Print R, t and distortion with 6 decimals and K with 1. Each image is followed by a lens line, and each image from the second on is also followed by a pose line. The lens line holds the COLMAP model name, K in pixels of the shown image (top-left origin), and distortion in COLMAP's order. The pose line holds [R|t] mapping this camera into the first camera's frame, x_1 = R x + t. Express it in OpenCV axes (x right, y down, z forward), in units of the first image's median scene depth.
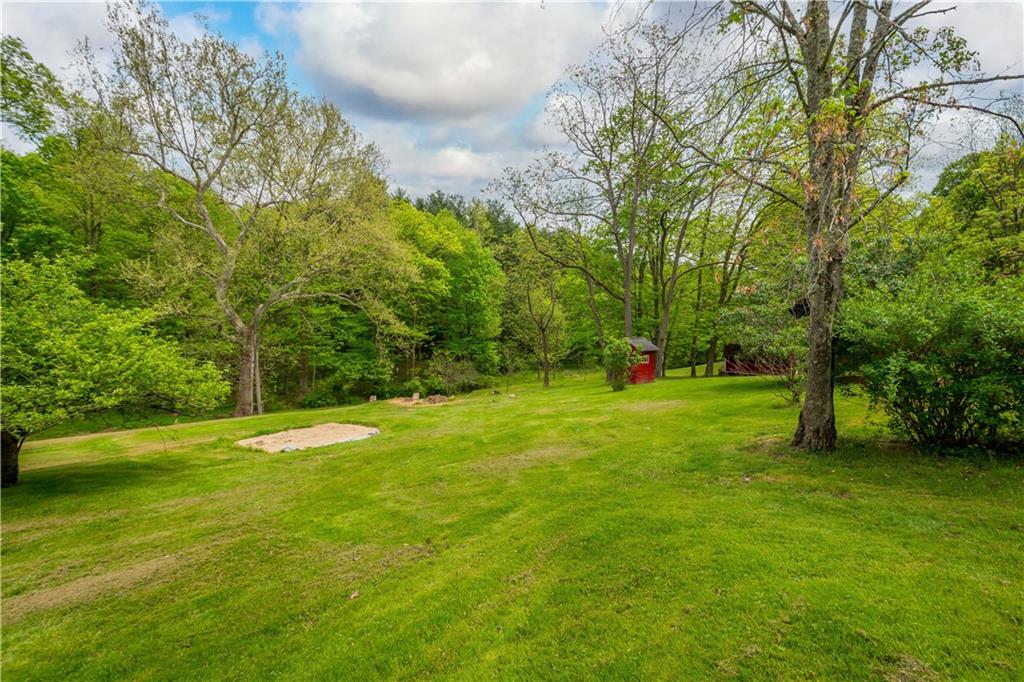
lens RADIAL K [[444.3, 0, 513.7], [0, 444.3, 345.2], [0, 0, 1]] dist [0.000895, 0.000250]
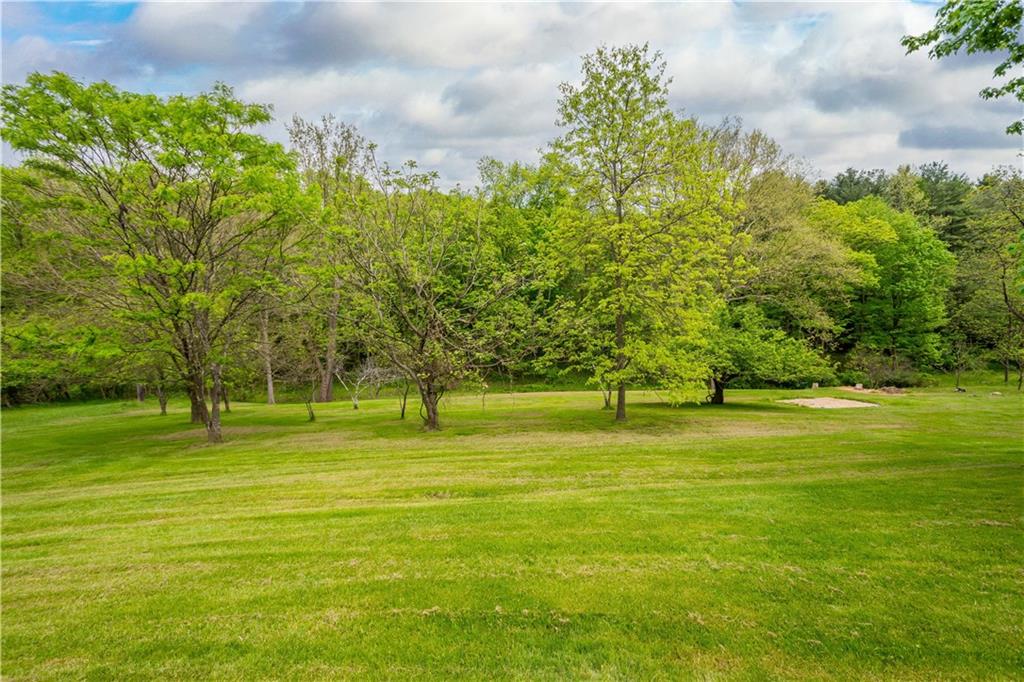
lens RADIAL K [[444.3, 0, 513.7], [0, 444.3, 345.2], [0, 0, 1]] dist [0.000895, 0.000250]
pose [[0.725964, 0.021944, -0.687383, -0.025109], [-0.003167, 0.999587, 0.028566, -0.005116], [0.687726, -0.018561, 0.725733, -0.118281]]
